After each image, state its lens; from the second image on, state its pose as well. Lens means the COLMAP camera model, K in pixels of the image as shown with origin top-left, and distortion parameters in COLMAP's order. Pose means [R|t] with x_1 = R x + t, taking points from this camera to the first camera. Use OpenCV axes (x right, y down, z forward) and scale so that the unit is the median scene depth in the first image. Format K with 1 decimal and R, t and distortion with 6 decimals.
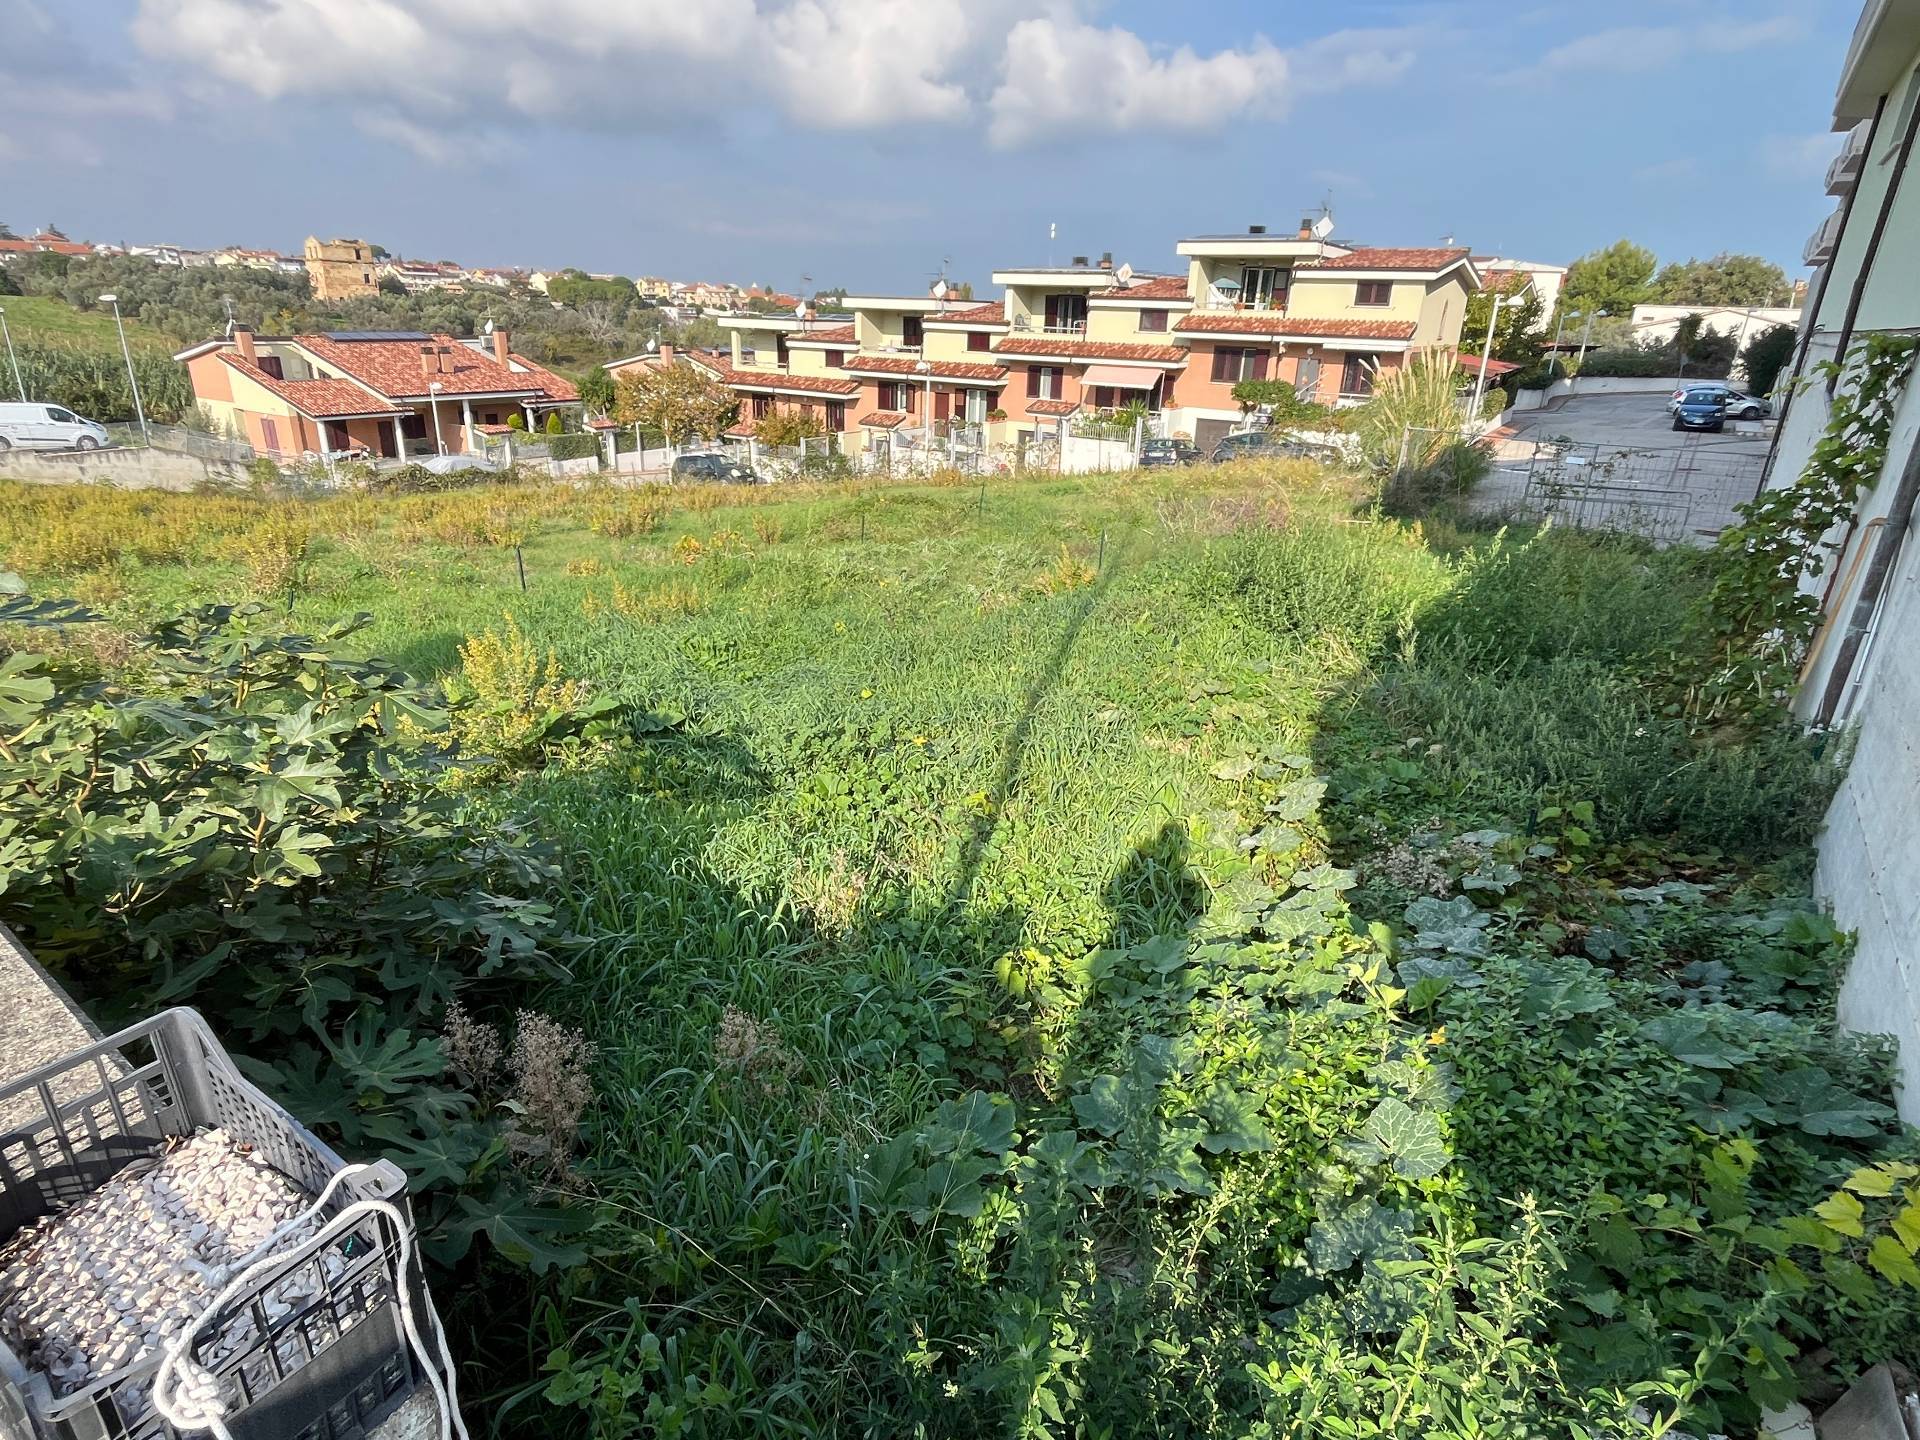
lens RADIAL K [[967.3, 0, 960.0], [0, 967.3, 720.0], [0, 0, 1]] dist [-0.015731, 0.011135]
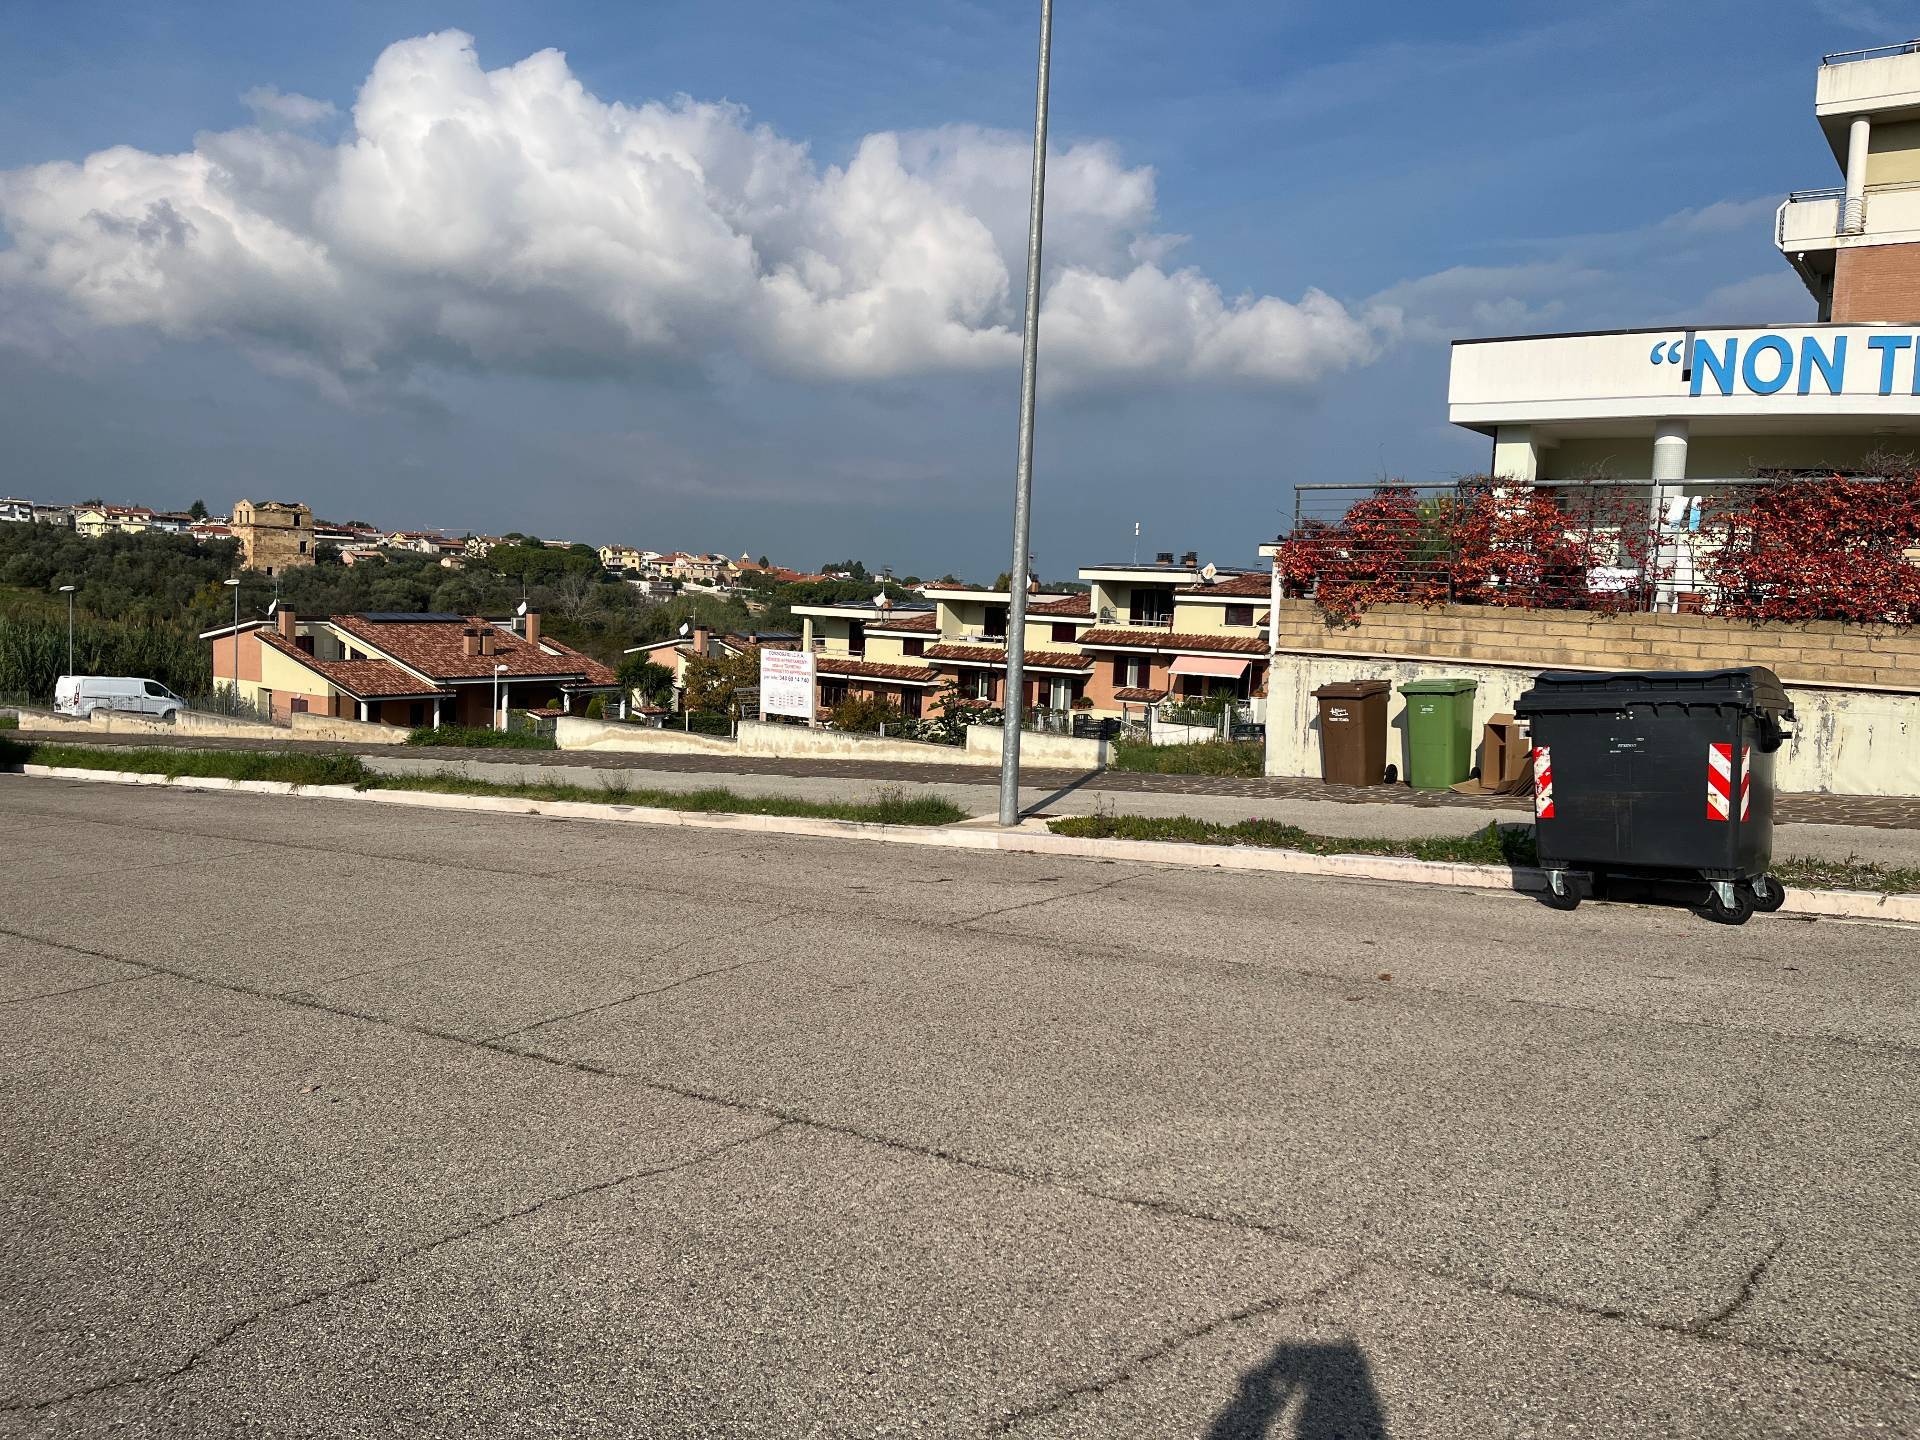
lens RADIAL K [[1468.1, 0, 960.0], [0, 1468.1, 720.0], [0, 0, 1]] dist [0.059911, -0.005567]
pose [[0.999695, 0.011932, -0.021627, -0.050378], [-0.017929, 0.952783, -0.303121, 0.143852], [0.016989, 0.303416, 0.952707, -0.387445]]
